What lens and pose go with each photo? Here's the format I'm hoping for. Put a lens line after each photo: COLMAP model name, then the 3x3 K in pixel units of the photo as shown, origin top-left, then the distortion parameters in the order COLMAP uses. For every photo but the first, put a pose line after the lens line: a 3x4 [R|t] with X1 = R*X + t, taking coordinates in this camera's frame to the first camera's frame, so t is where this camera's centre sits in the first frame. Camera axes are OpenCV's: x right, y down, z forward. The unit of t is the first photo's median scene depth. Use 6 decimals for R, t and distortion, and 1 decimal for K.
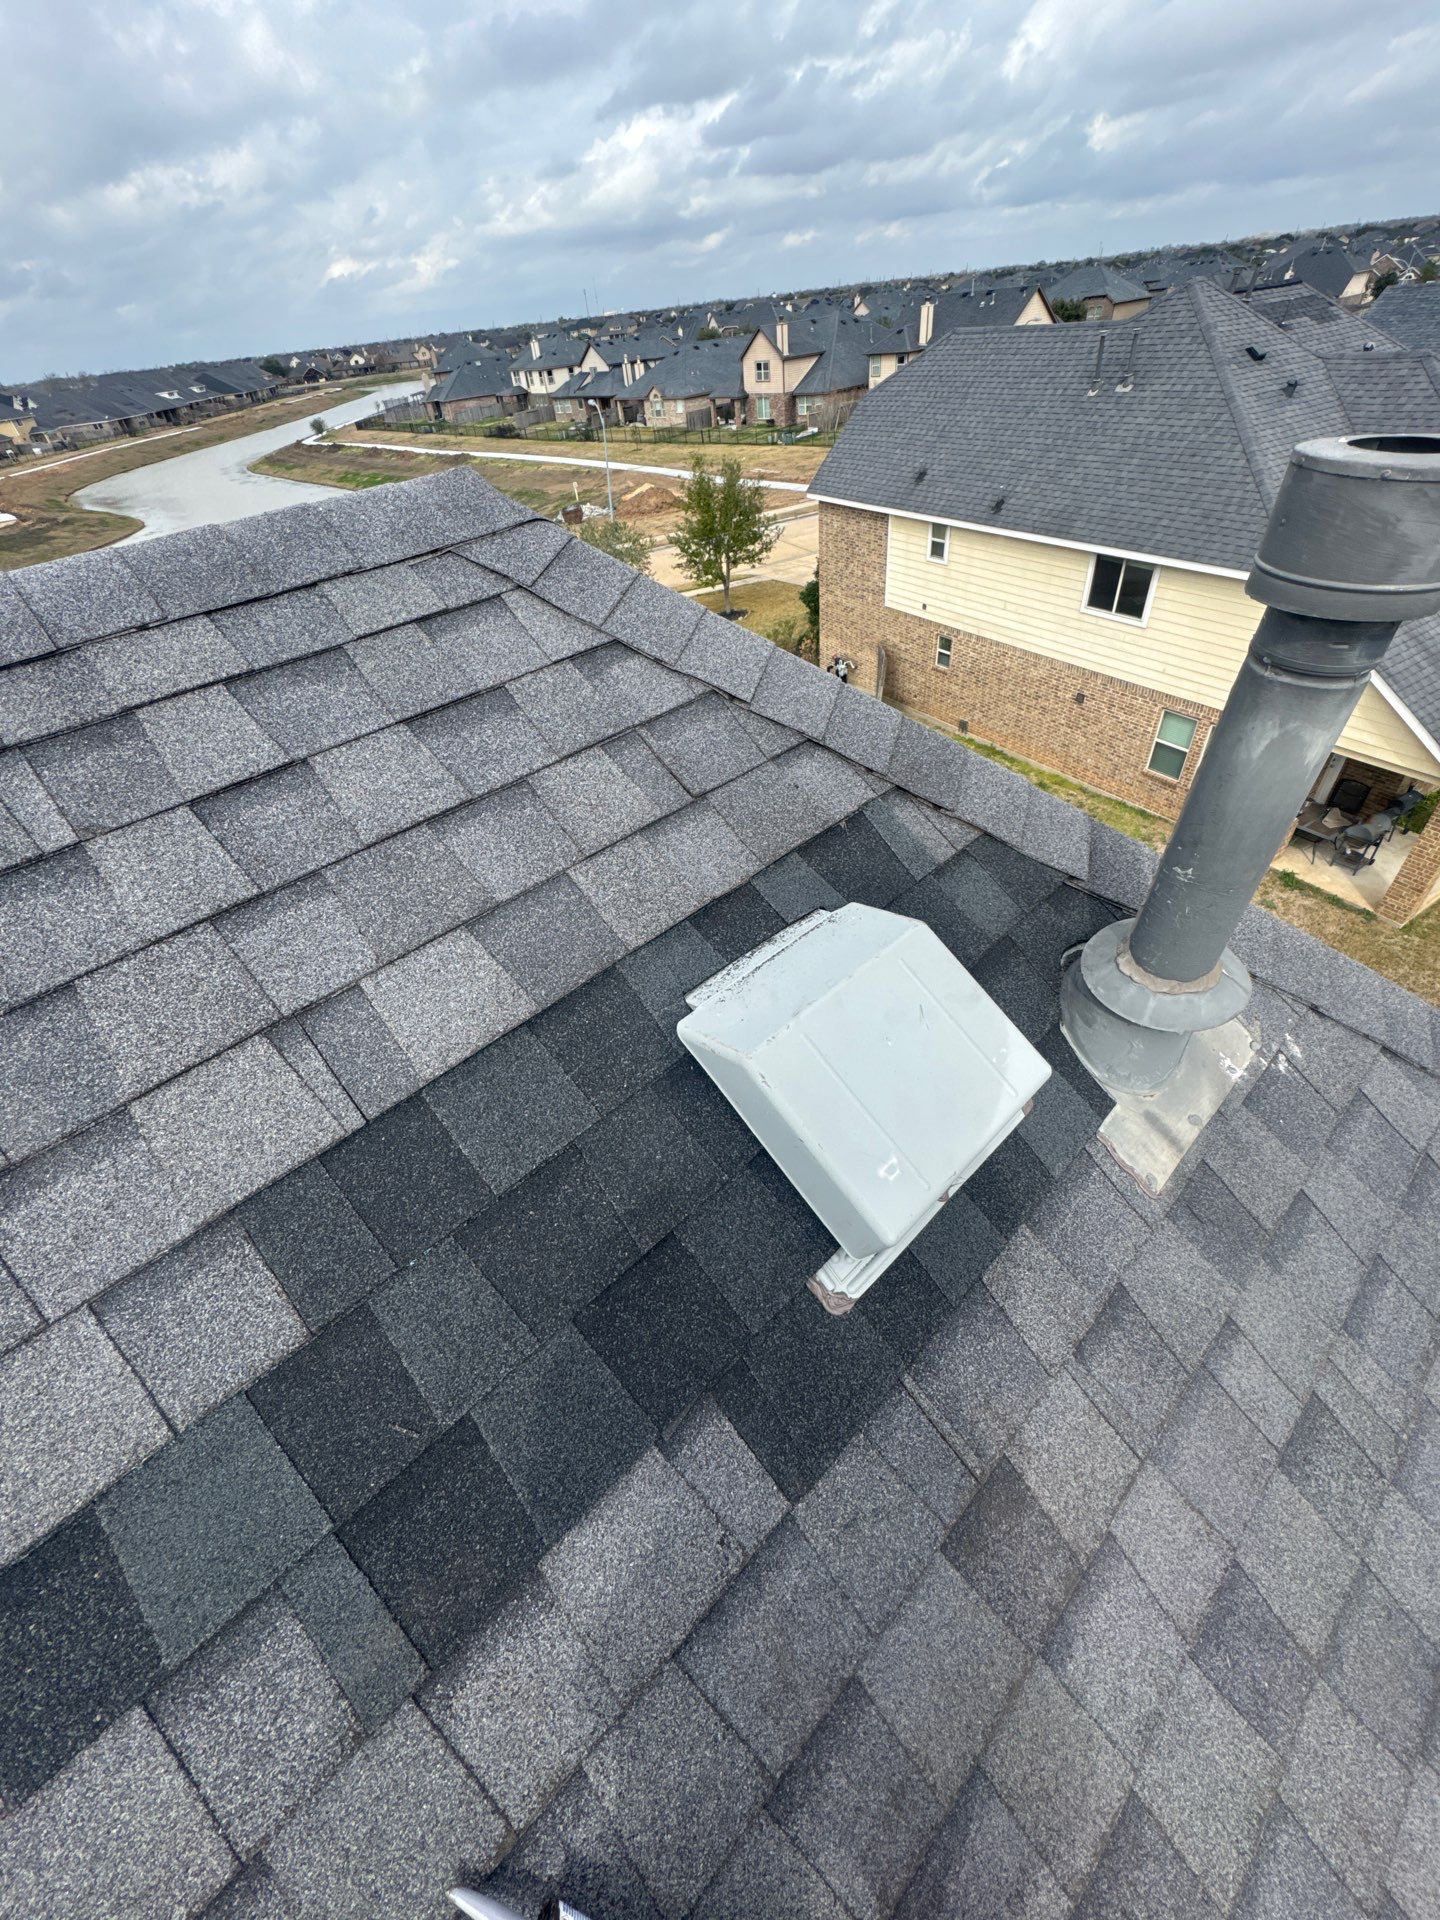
lens RADIAL K [[767.5, 0, 724.3], [0, 767.5, 952.3], [0, 0, 1]] dist [-0.005685, 0.000809]
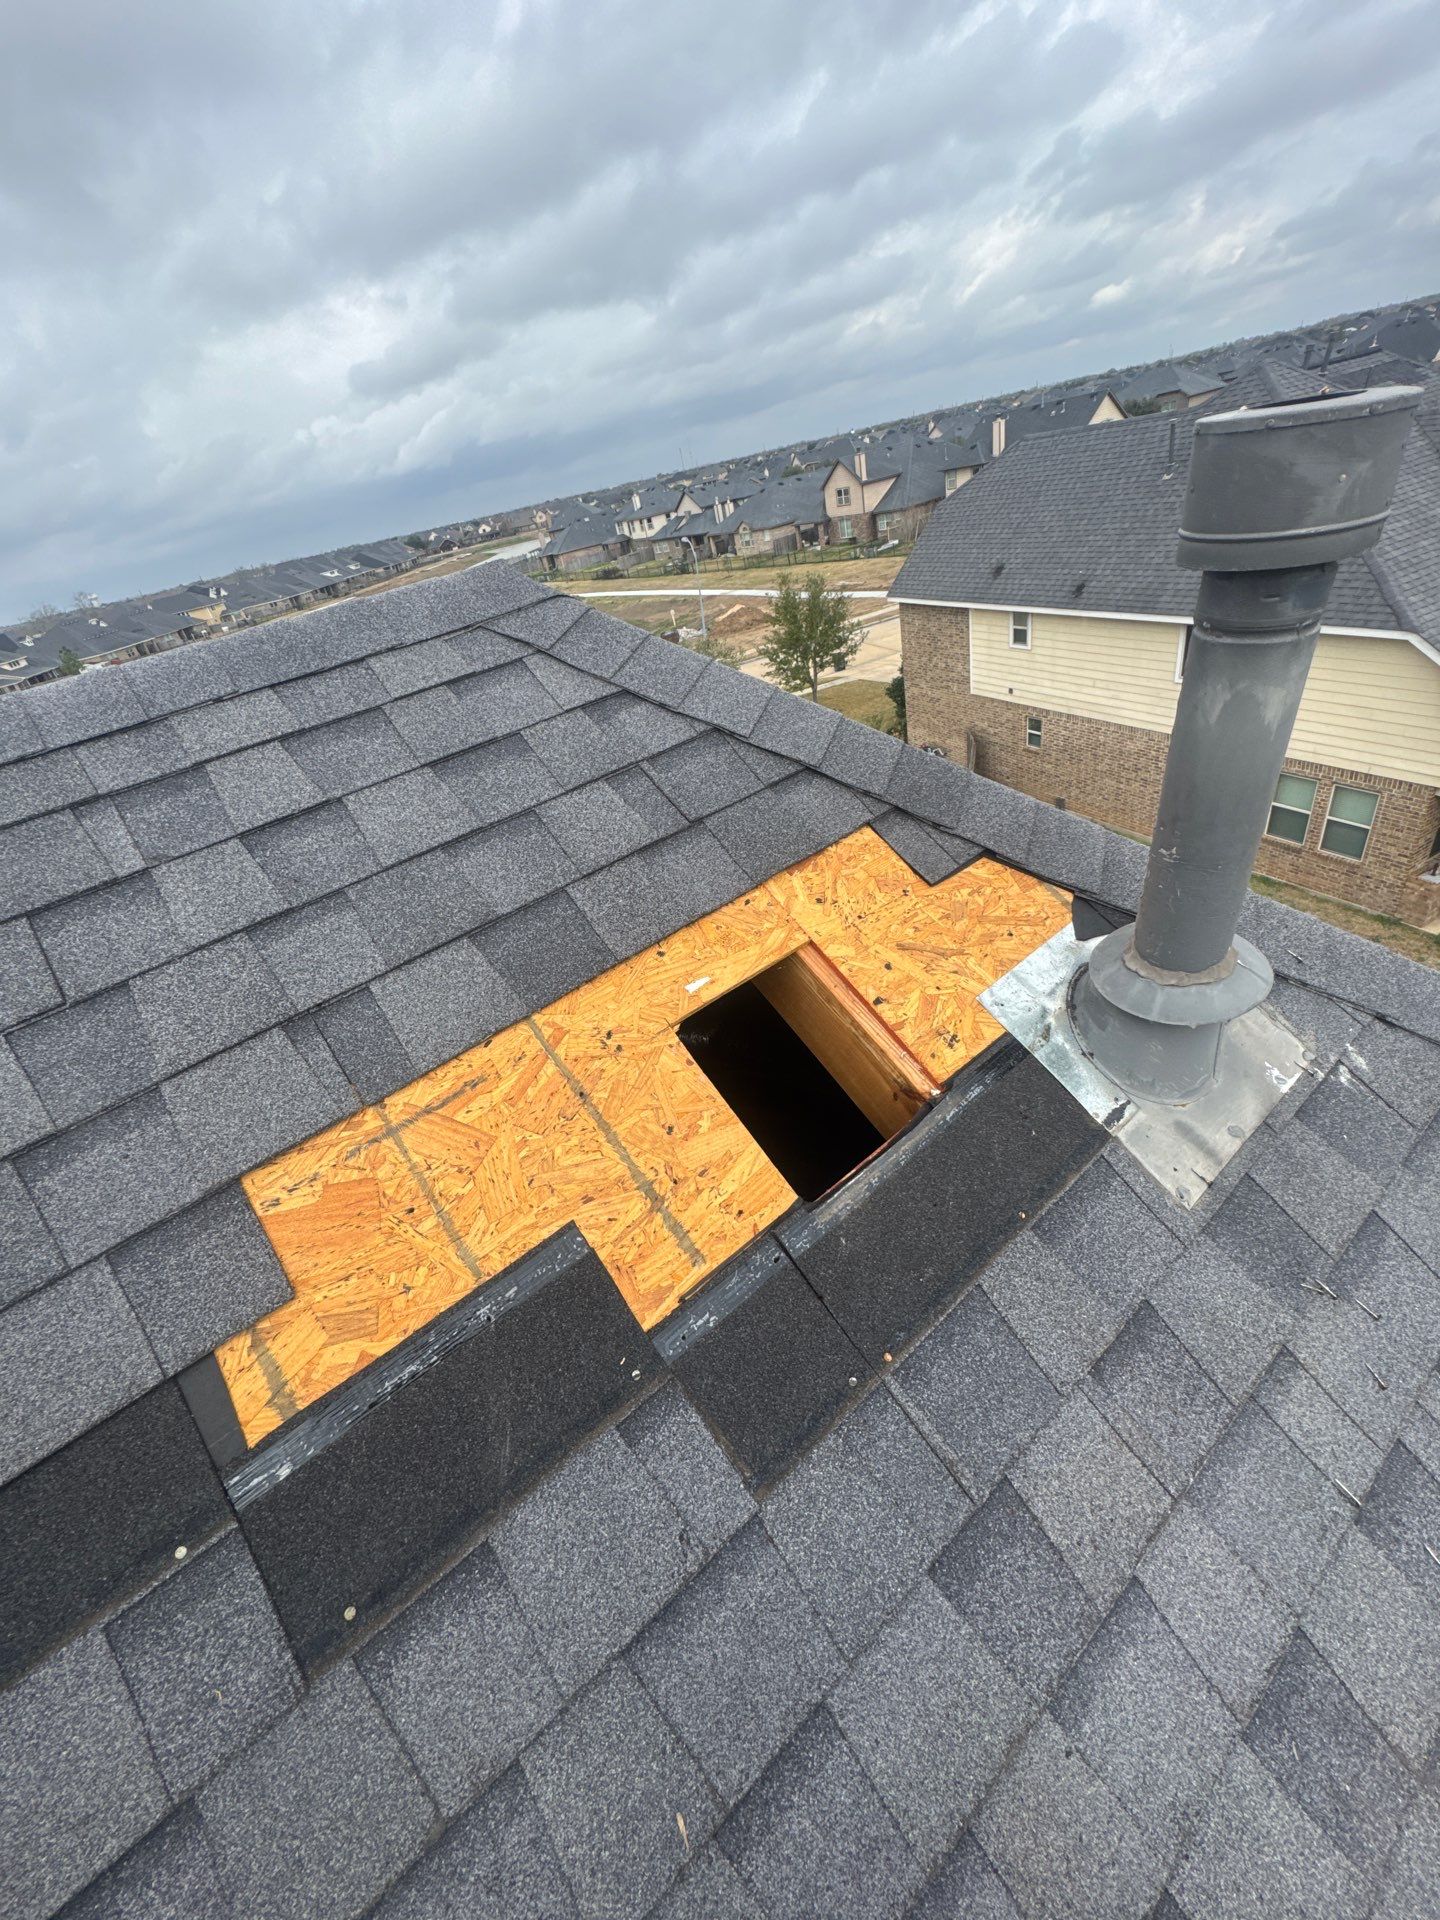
lens RADIAL K [[767.5, 0, 724.3], [0, 767.5, 952.3], [0, 0, 1]] dist [-0.005685, 0.000809]
pose [[0.990651, -0.037168, -0.131256, 0.137559], [0.020899, 0.992160, -0.123217, 0.109133], [0.134807, 0.119322, 0.983661, -0.016988]]
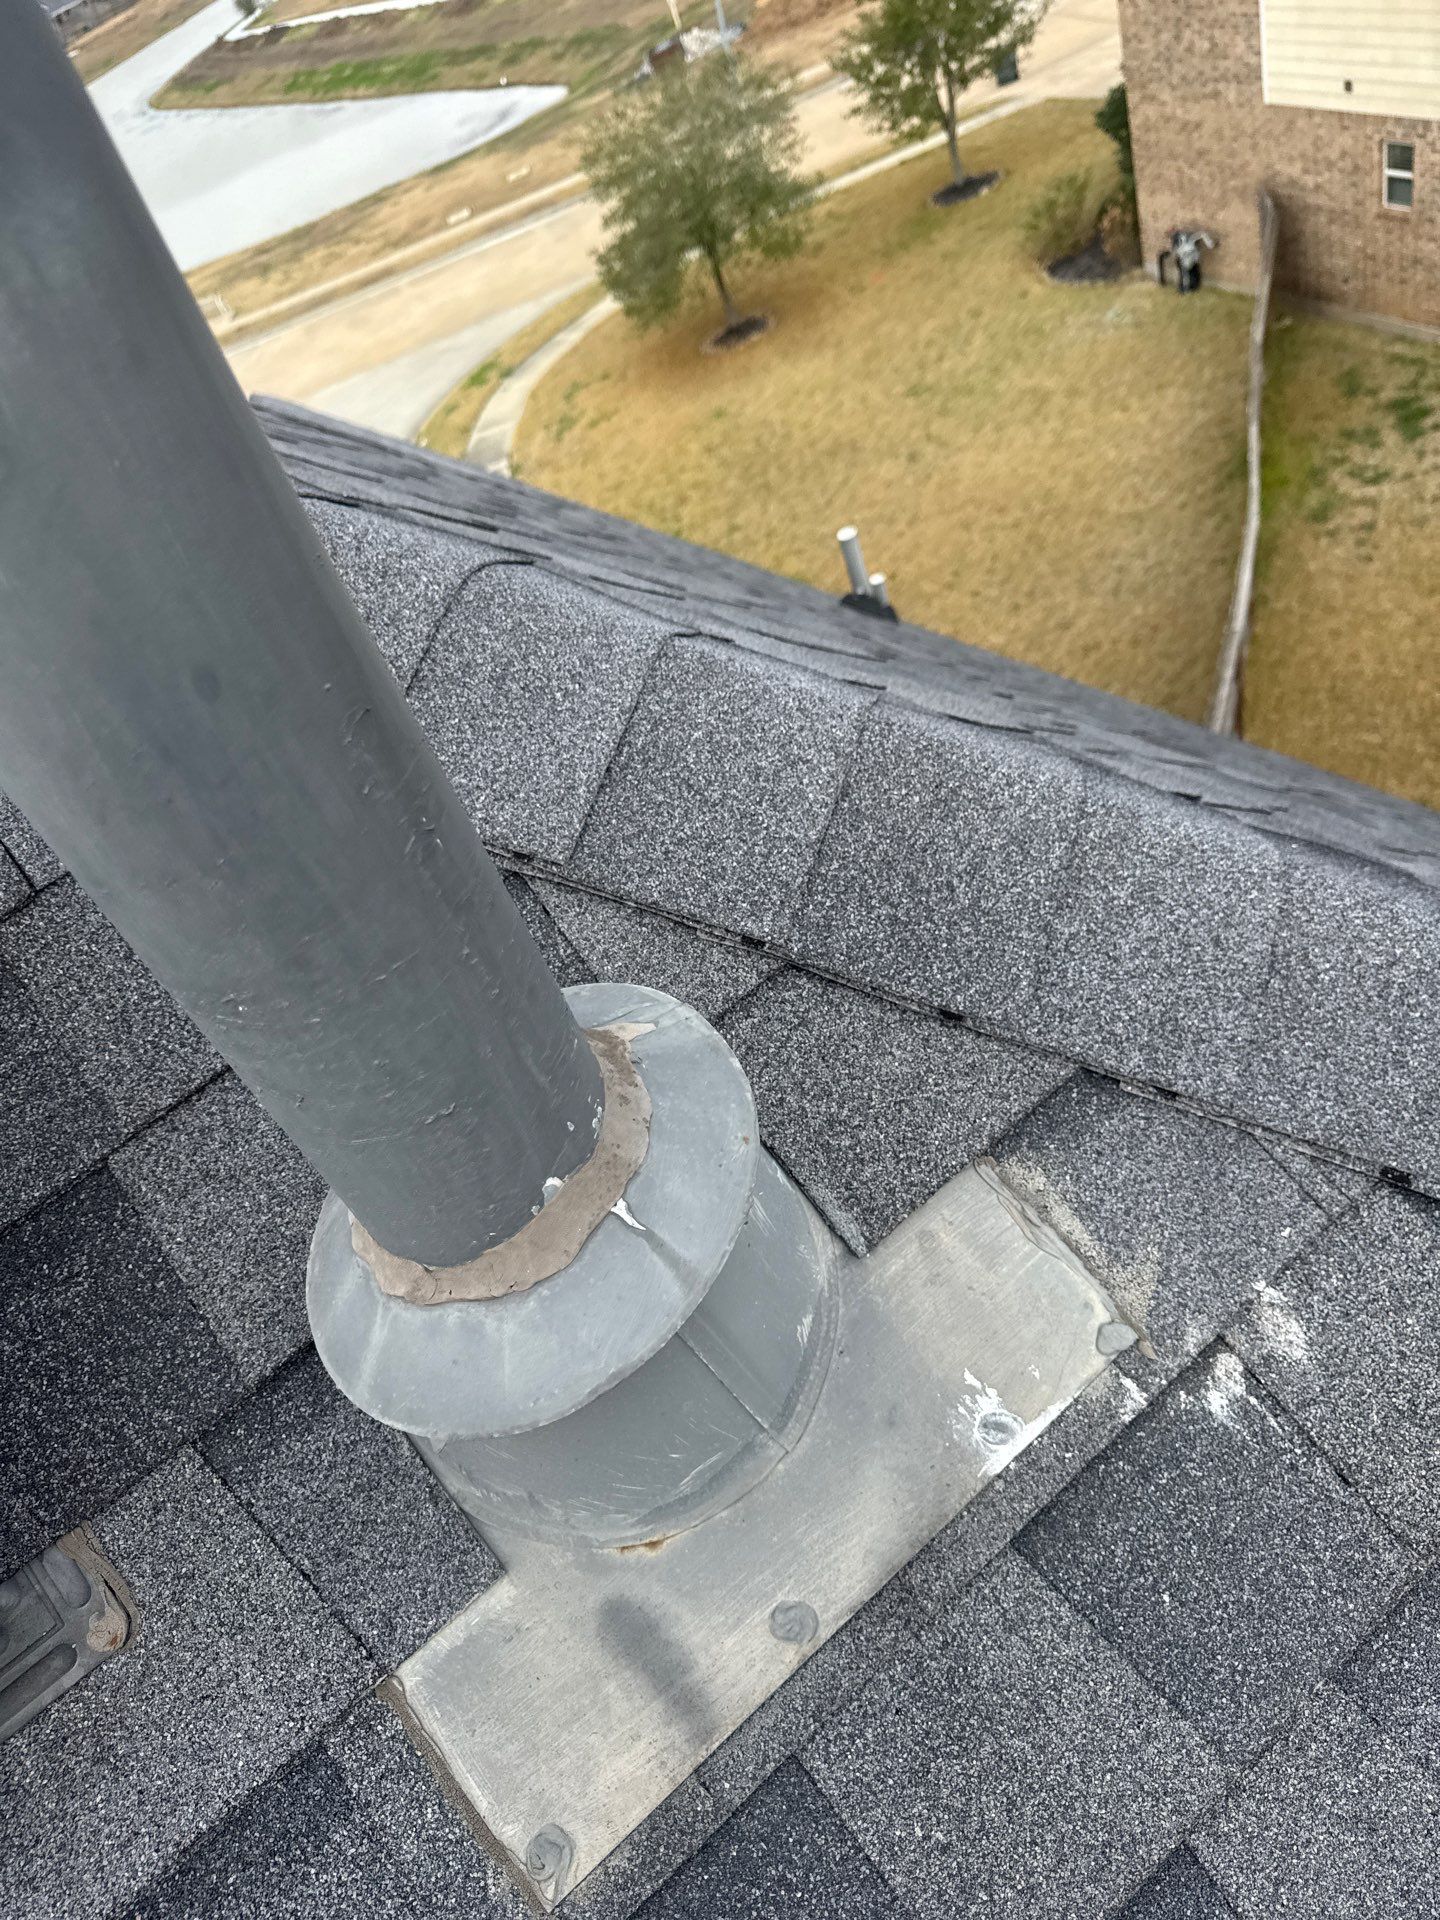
lens RADIAL K [[1377.5, 0, 720.0], [0, 1377.5, 960.0], [0, 0, 1]] dist [0.001138, -0.005354]
pose [[0.968014, -0.079325, -0.238026, 0.766638], [0.098008, 0.992881, 0.067695, -0.093092], [0.230961, -0.088858, 0.968897, 0.487616]]
